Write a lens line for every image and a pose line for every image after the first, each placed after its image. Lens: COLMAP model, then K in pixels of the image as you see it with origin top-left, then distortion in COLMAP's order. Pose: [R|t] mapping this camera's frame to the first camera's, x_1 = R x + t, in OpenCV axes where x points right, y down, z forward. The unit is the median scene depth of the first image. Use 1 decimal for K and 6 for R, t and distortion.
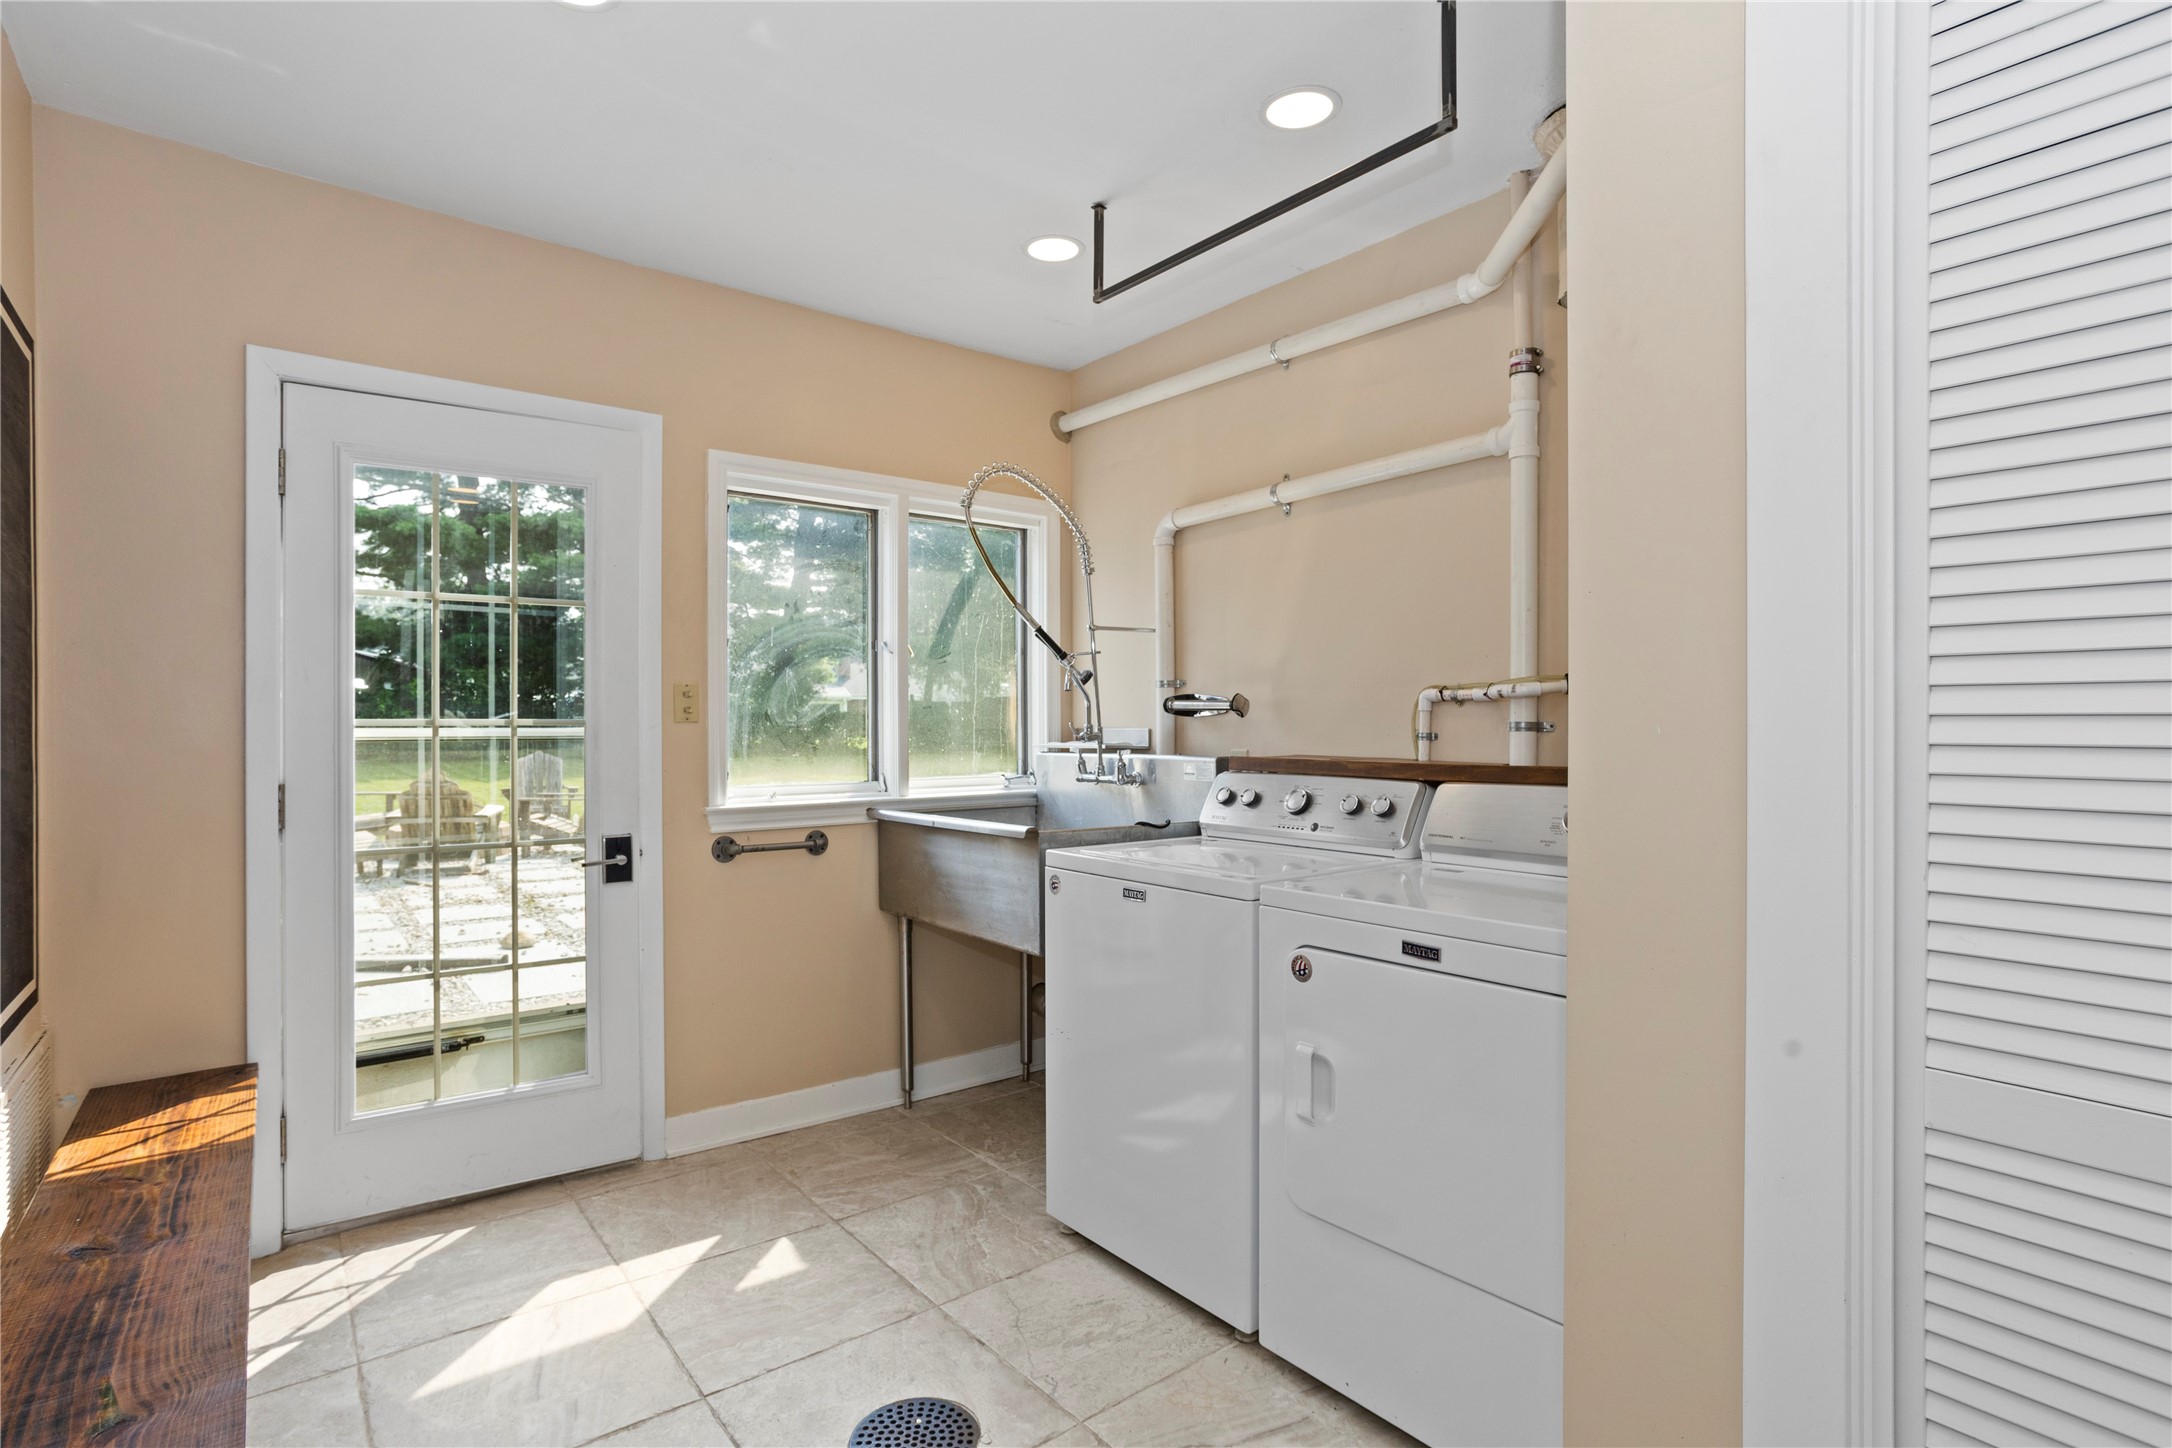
lens RADIAL K [[1061.4, 0, 1097.7], [0, 1061.4, 721.1], [0, 0, 1]] dist [-0.016055, 0.000018]
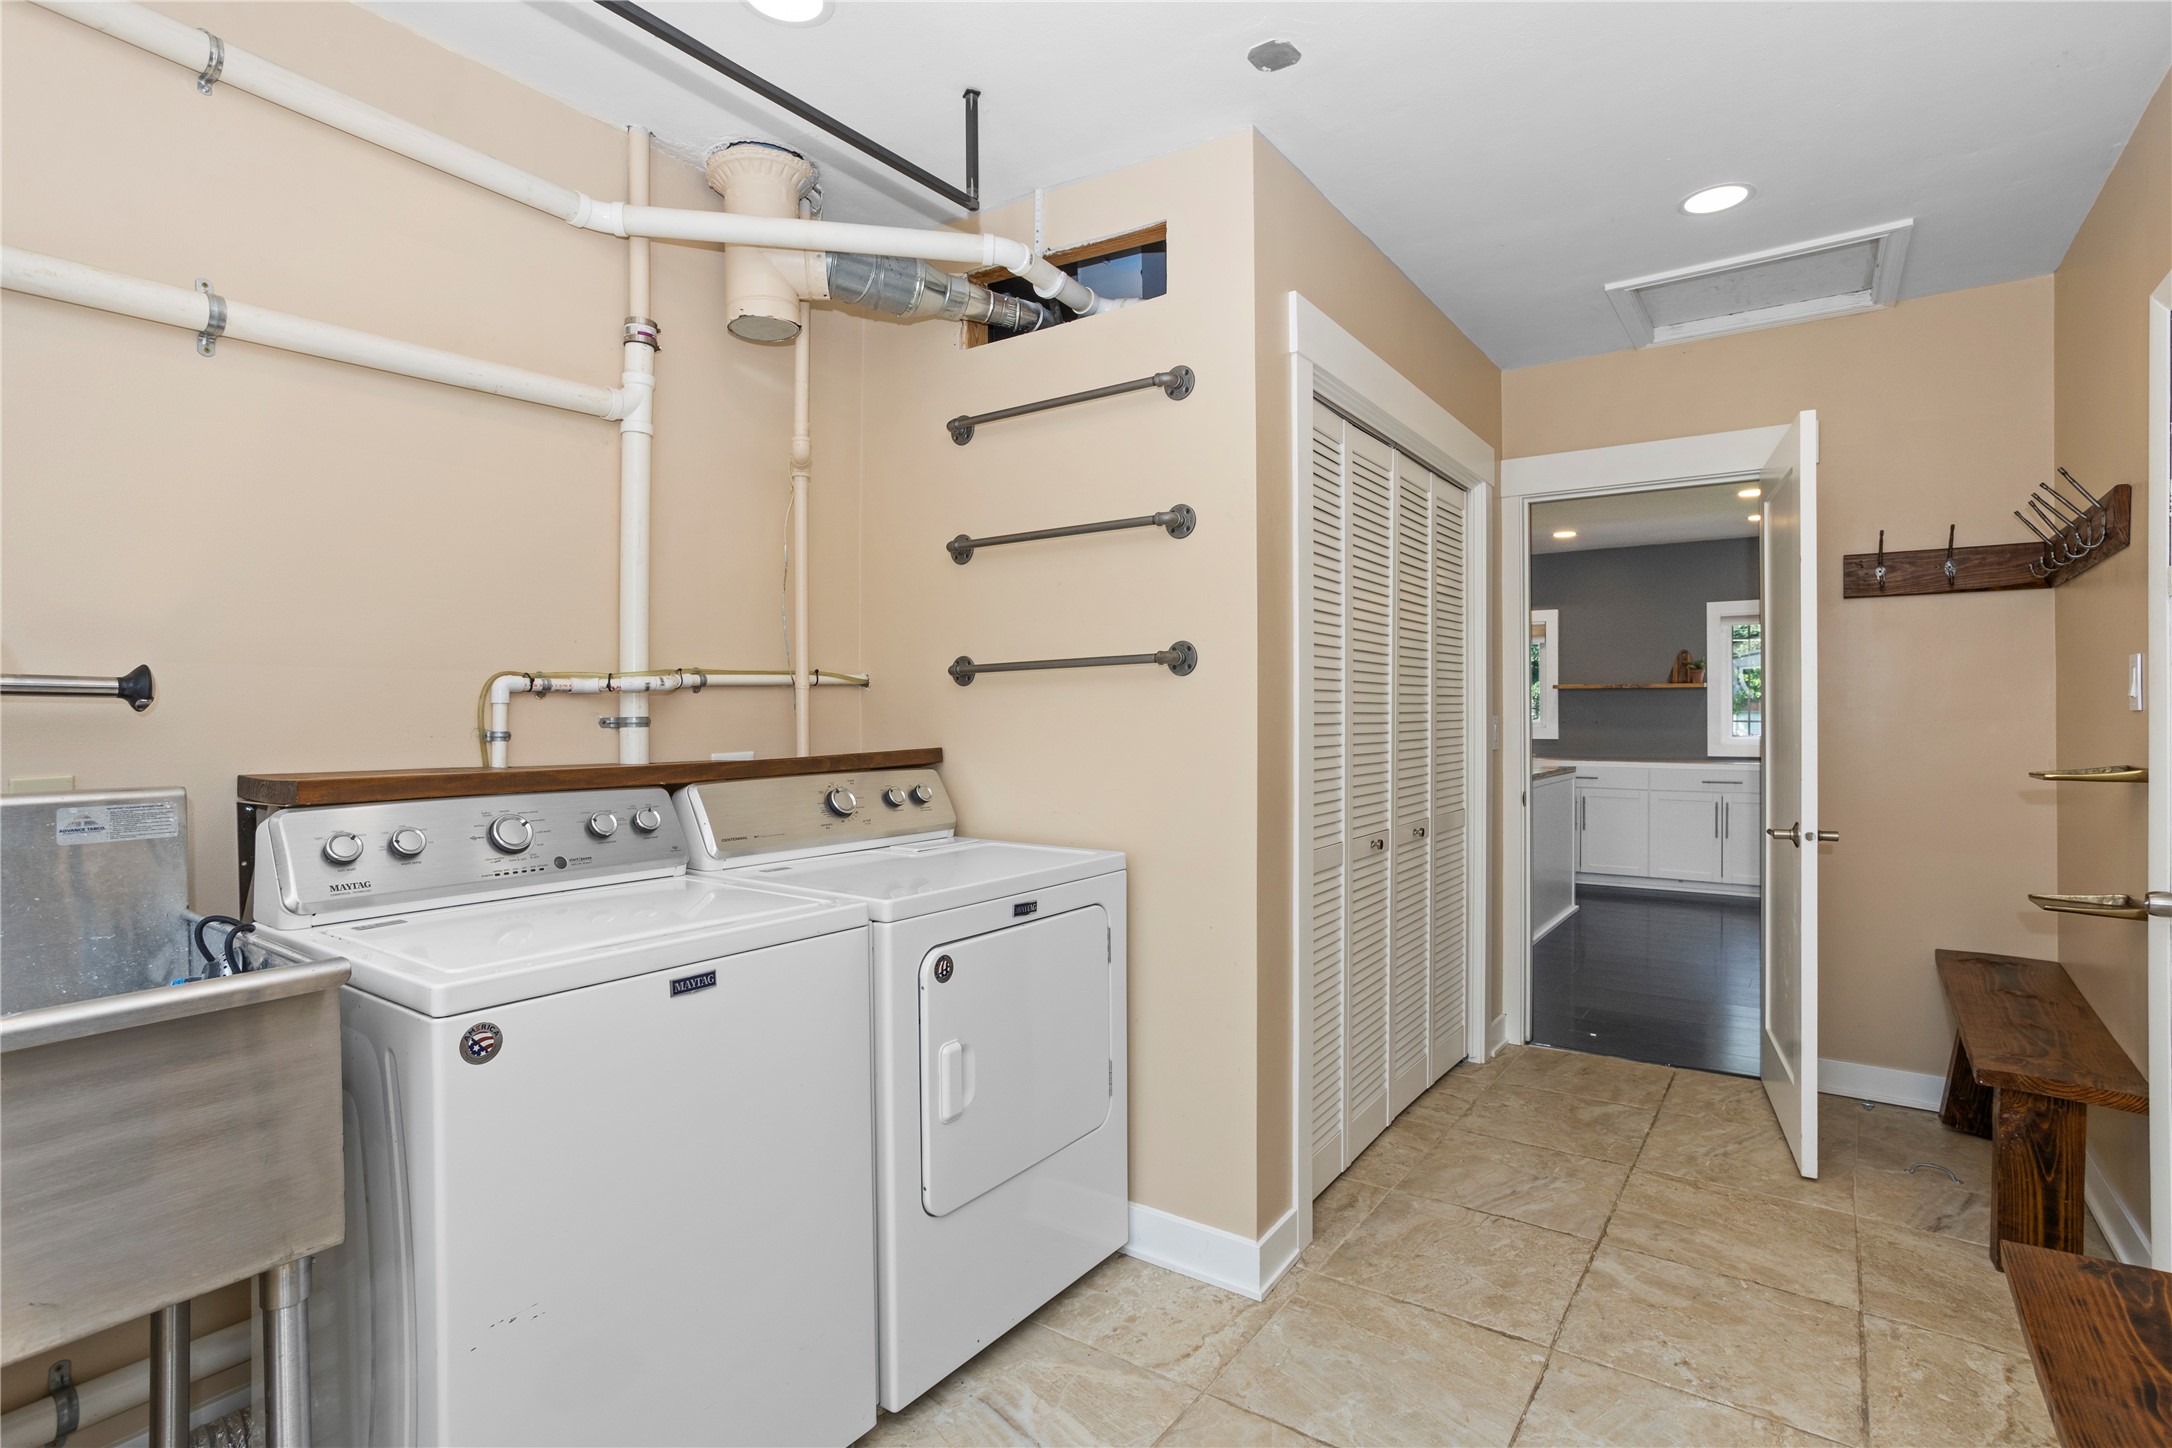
lens RADIAL K [[1061.4, 0, 1096.0], [0, 1061.4, 729.2], [0, 0, 1]] dist [-0.016055, 0.000018]
pose [[-0.288914, -0.005863, 0.957337, -0.604152], [0.000946, 0.999979, 0.006409, 0.005097], [-0.957355, 0.002757, -0.288902, 0.886702]]
